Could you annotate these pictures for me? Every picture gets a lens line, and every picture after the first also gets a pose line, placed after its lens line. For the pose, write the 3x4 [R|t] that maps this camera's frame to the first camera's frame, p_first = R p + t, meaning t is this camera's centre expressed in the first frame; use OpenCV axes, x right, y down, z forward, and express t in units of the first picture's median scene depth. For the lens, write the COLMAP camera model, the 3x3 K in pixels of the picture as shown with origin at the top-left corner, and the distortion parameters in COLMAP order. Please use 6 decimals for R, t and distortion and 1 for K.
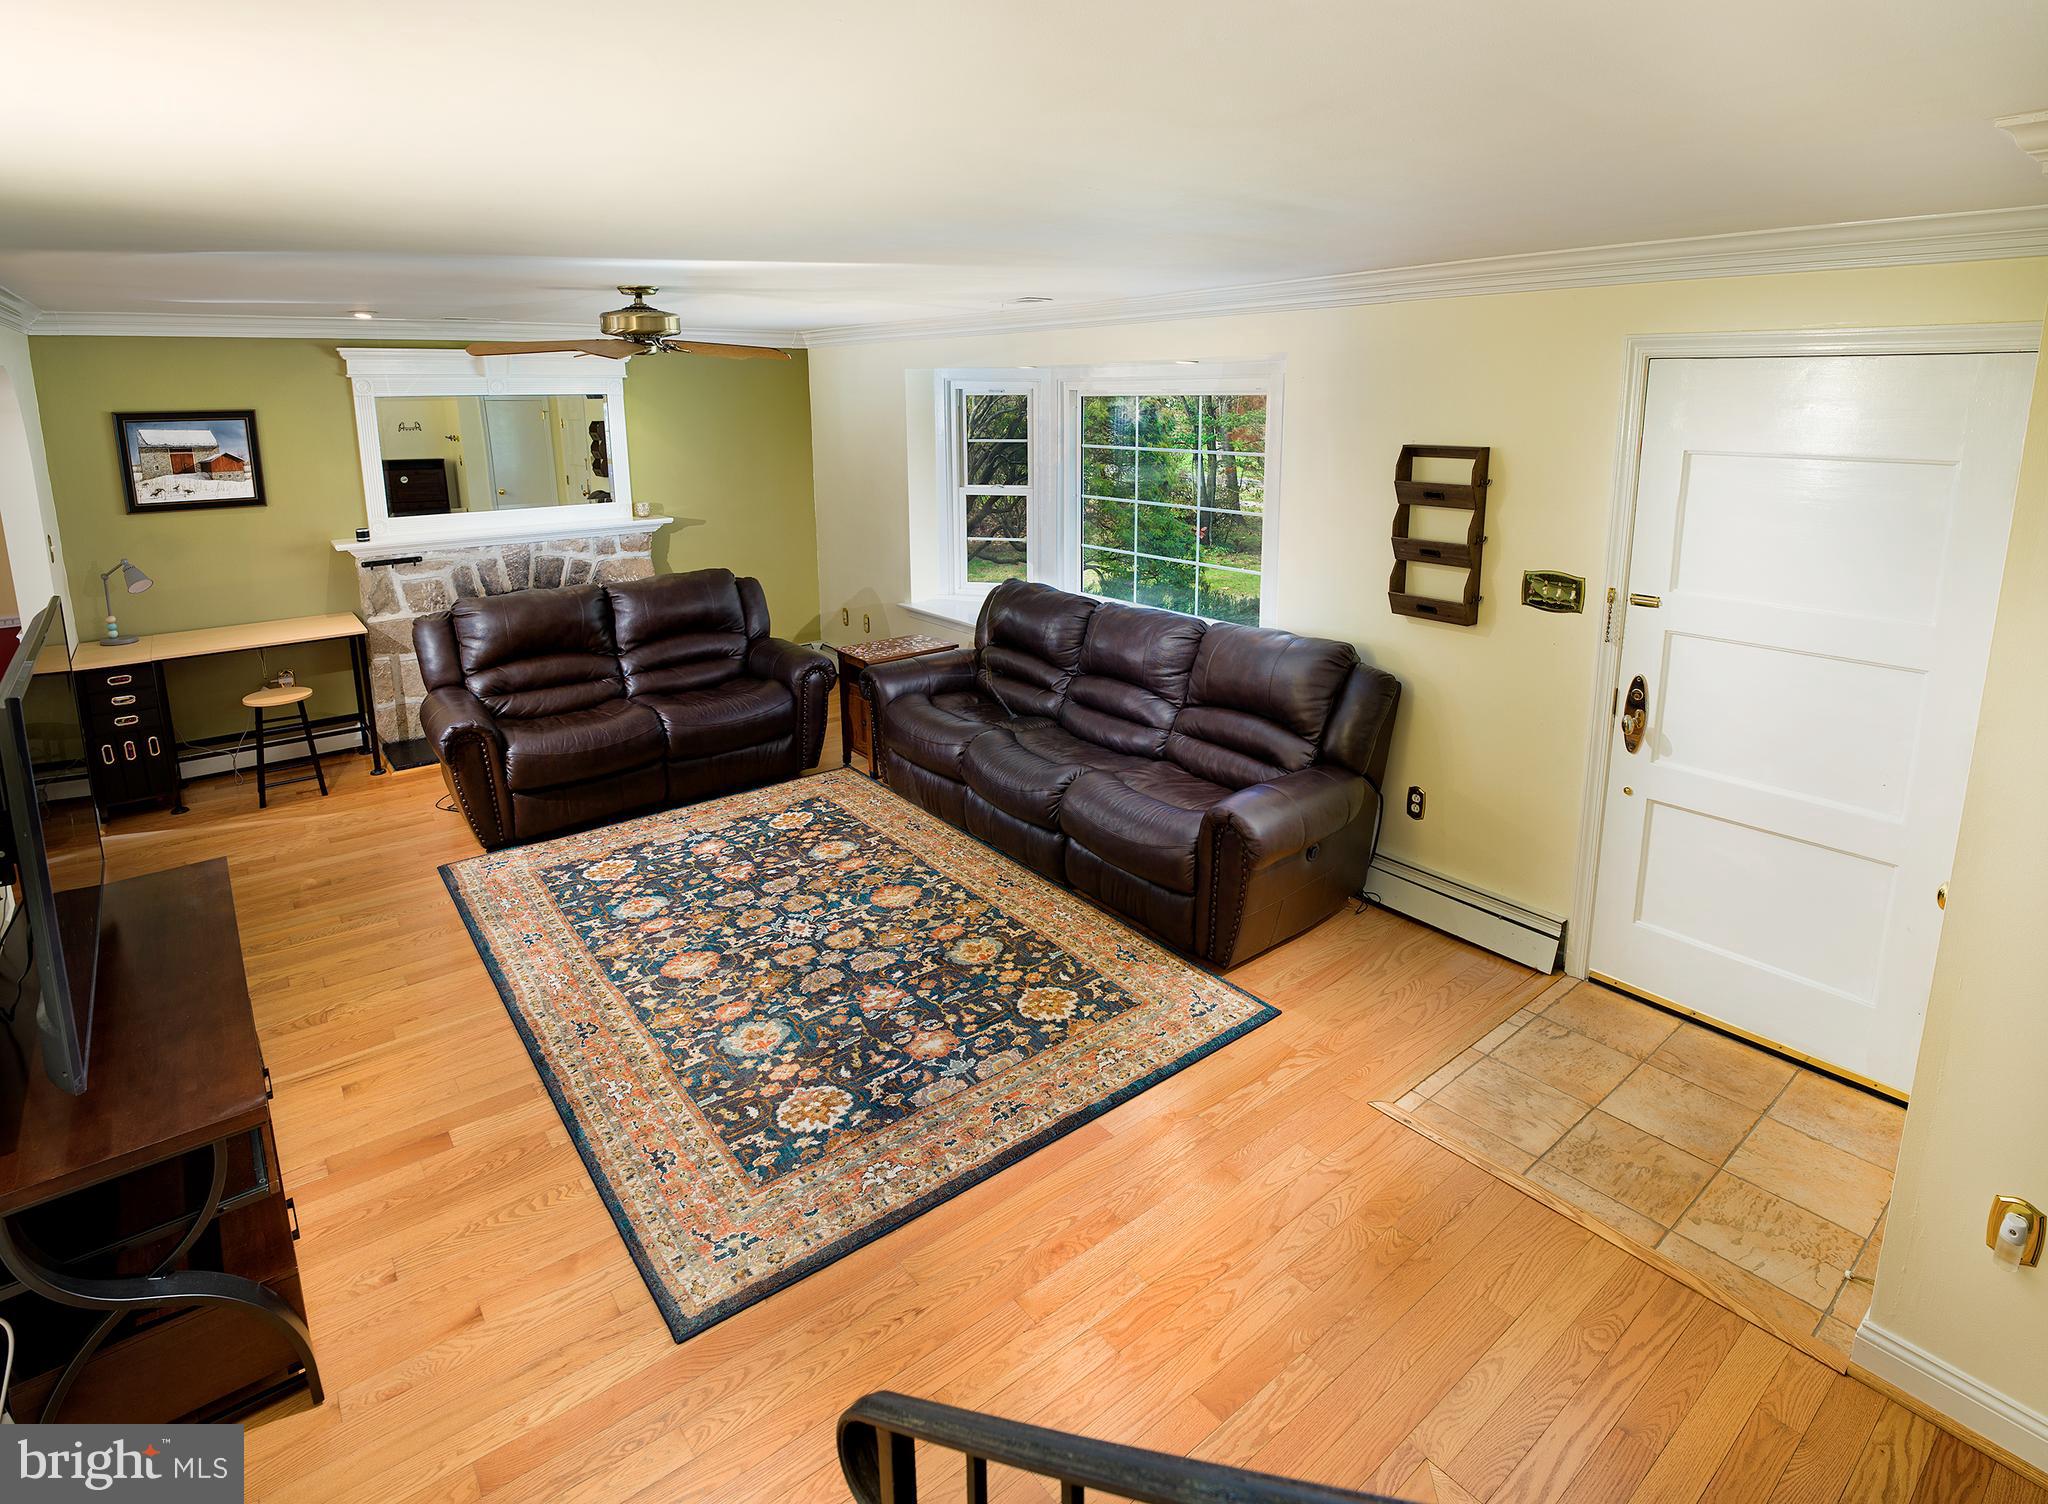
lens RADIAL K [[1059.9, 0, 1046.8], [0, 1059.9, 582.4], [0, 0, 1]] dist [-0.003669, -0.014352]
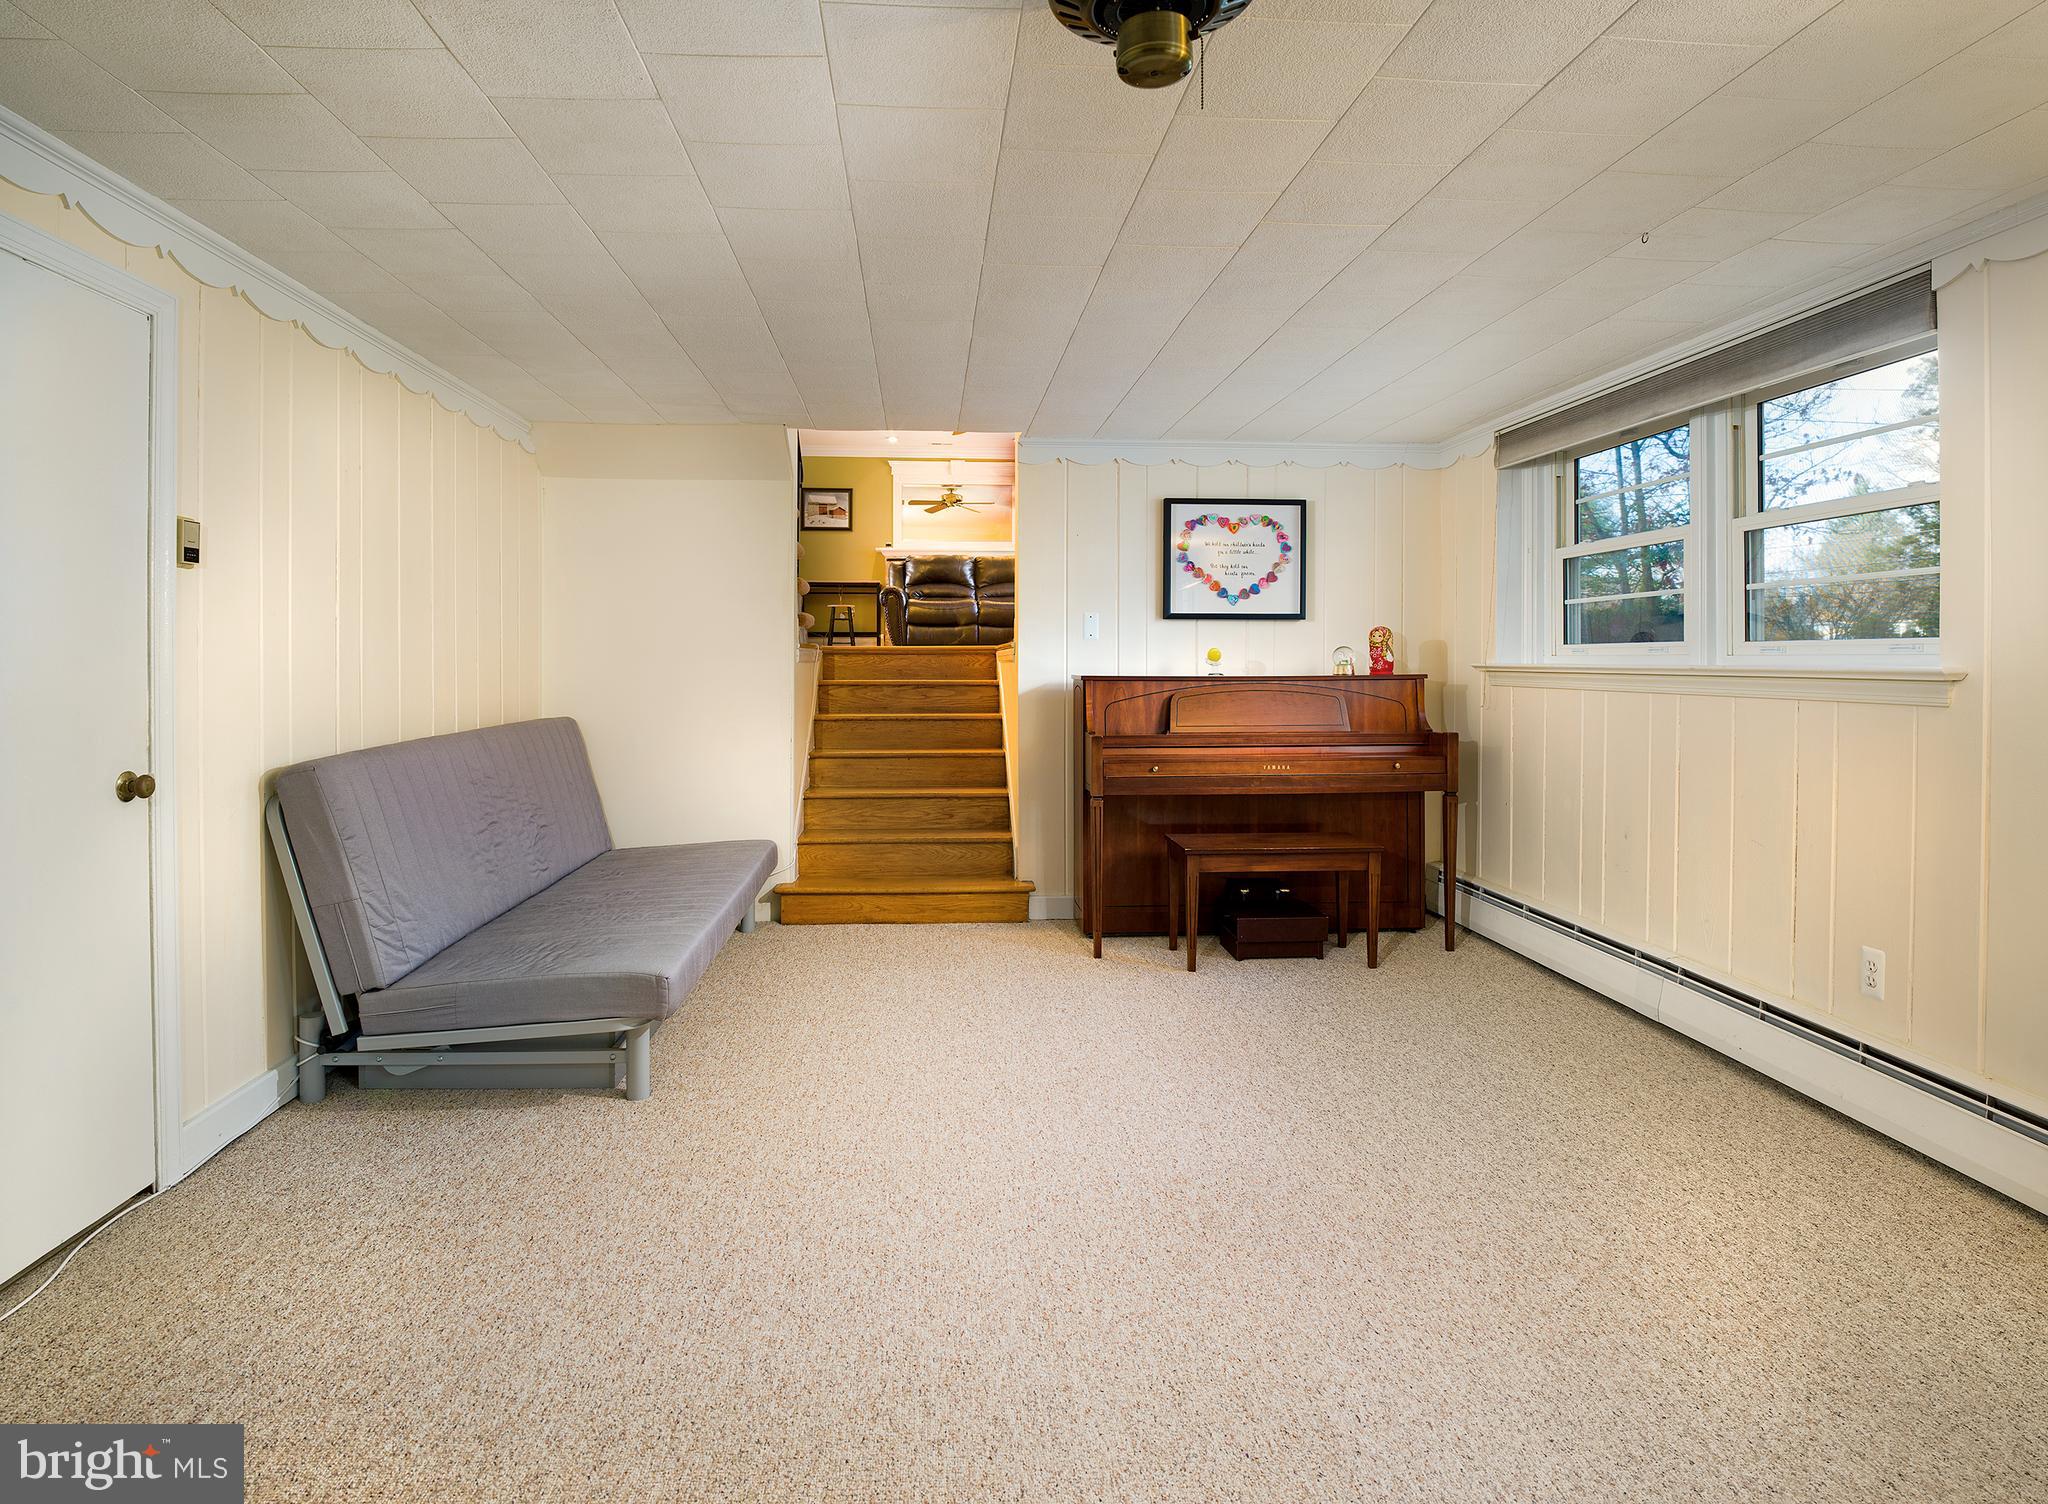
lens RADIAL K [[997.2, 0, 948.0], [0, 997.2, 671.9], [0, 0, 1]] dist [-0.017467, -0.001177]
pose [[0.799197, 0.016357, -0.600846, 0.873542], [-0.107031, 0.987527, -0.115480, 0.568504], [0.591463, 0.156600, 0.790979, -0.618321]]
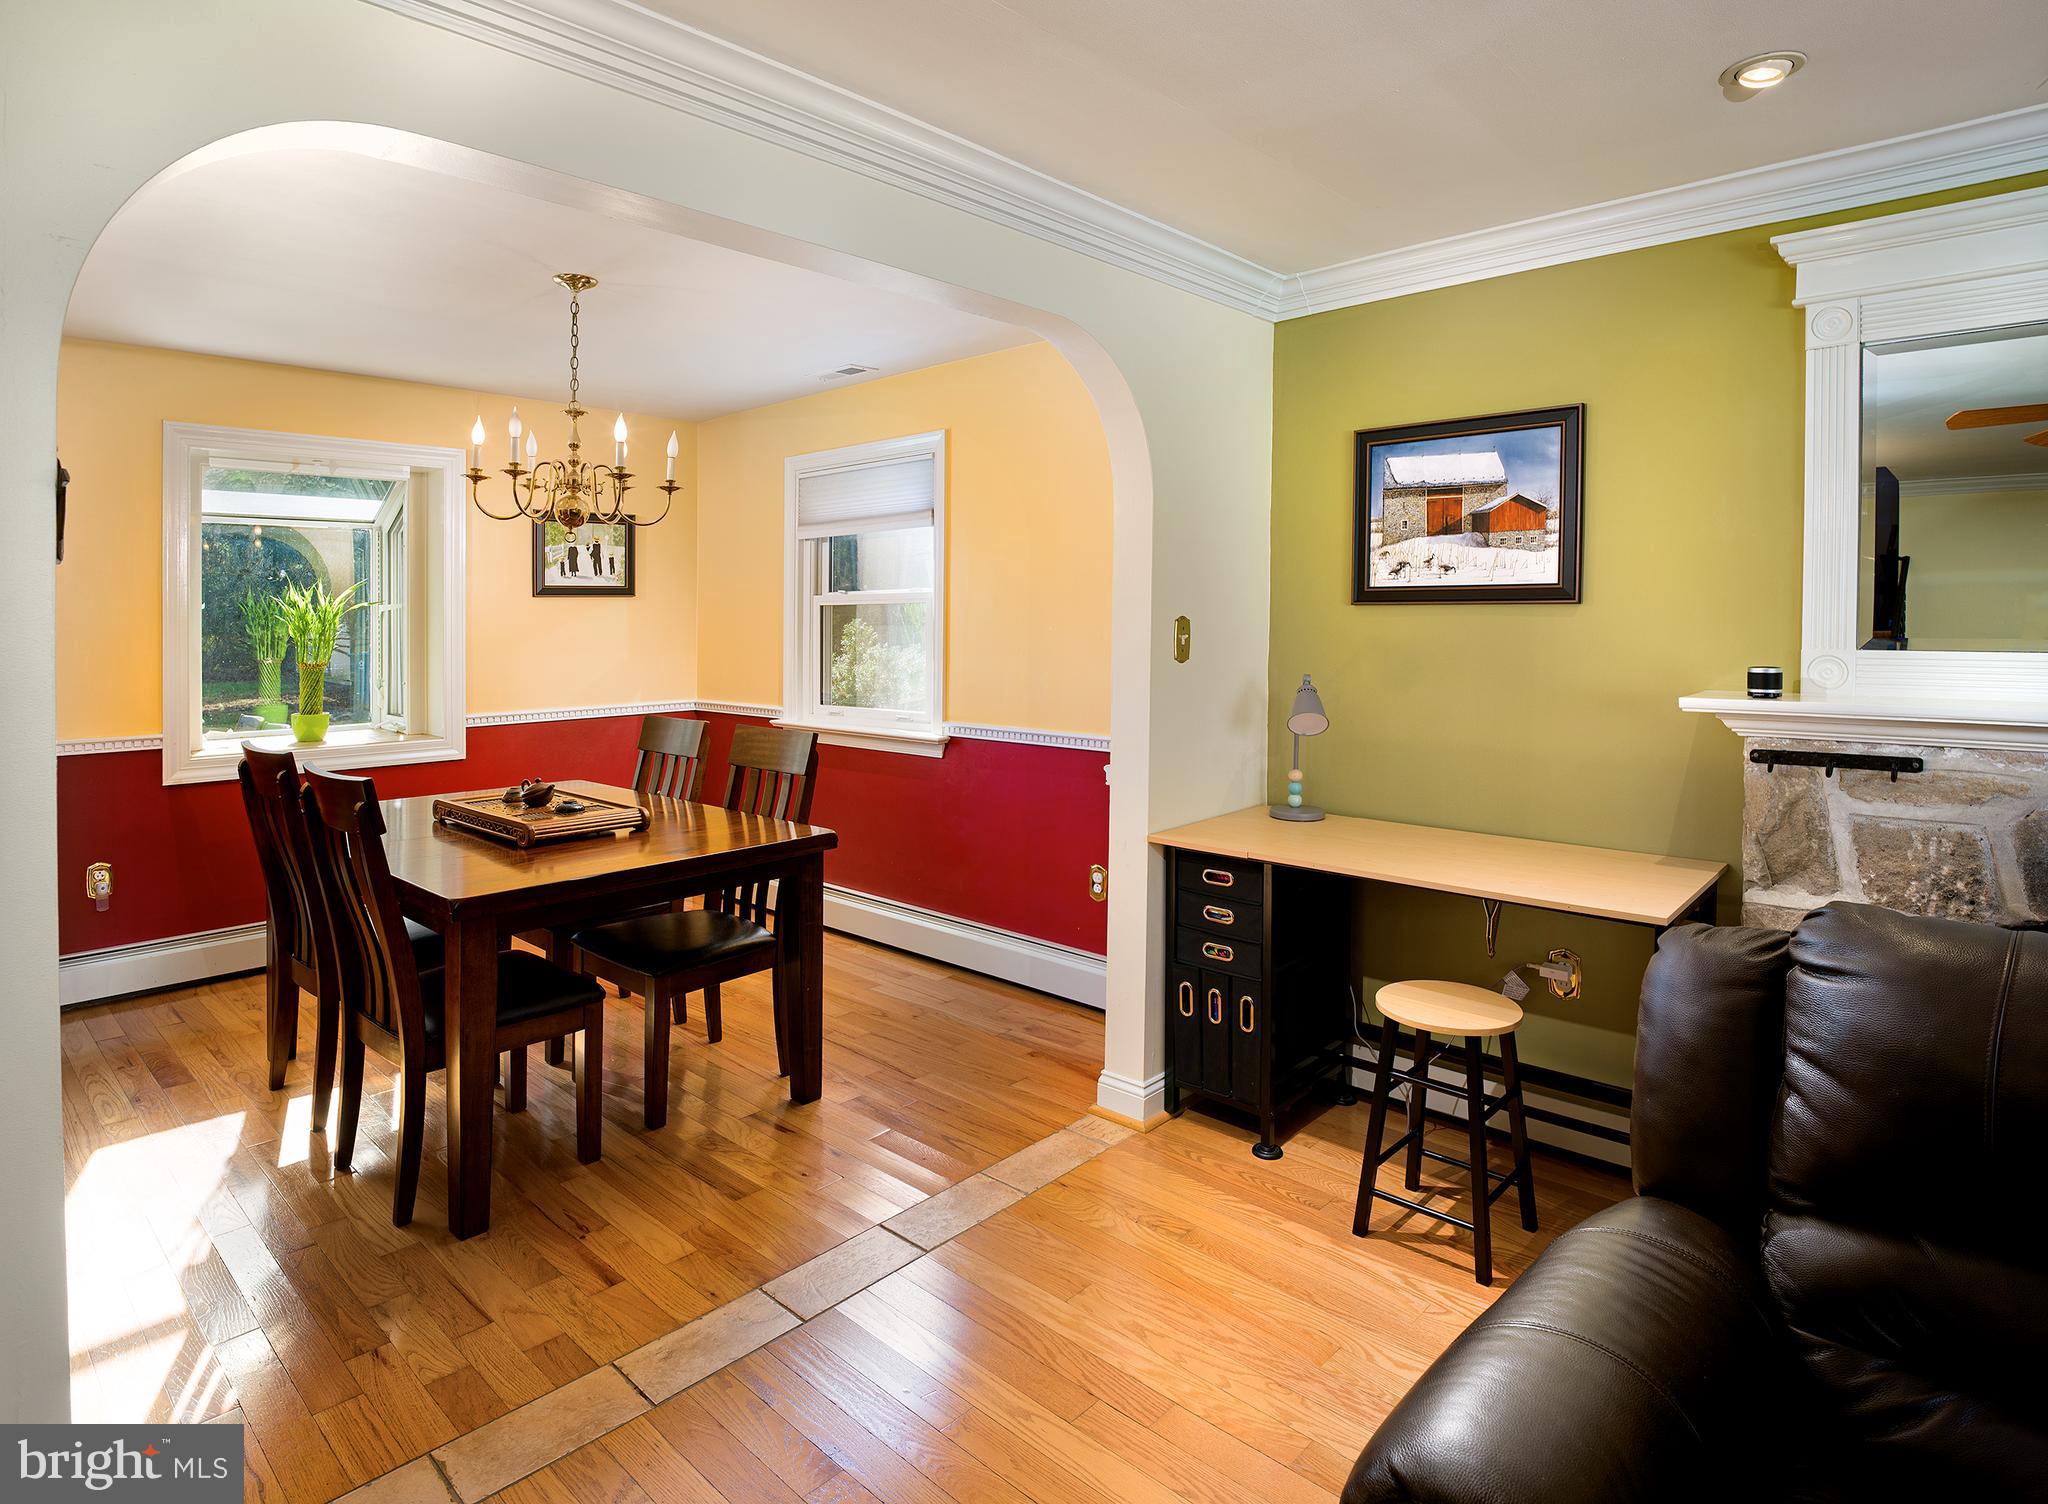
lens RADIAL K [[1059.9, 0, 976.0], [0, 1059.9, 642.9], [0, 0, 1]] dist [-0.003669, -0.014352]
pose [[0.100704, 0.023449, -0.994640, -0.382840], [-0.176597, 0.984269, 0.005324, -0.011849], [0.979118, 0.175115, 0.103260, 0.904529]]
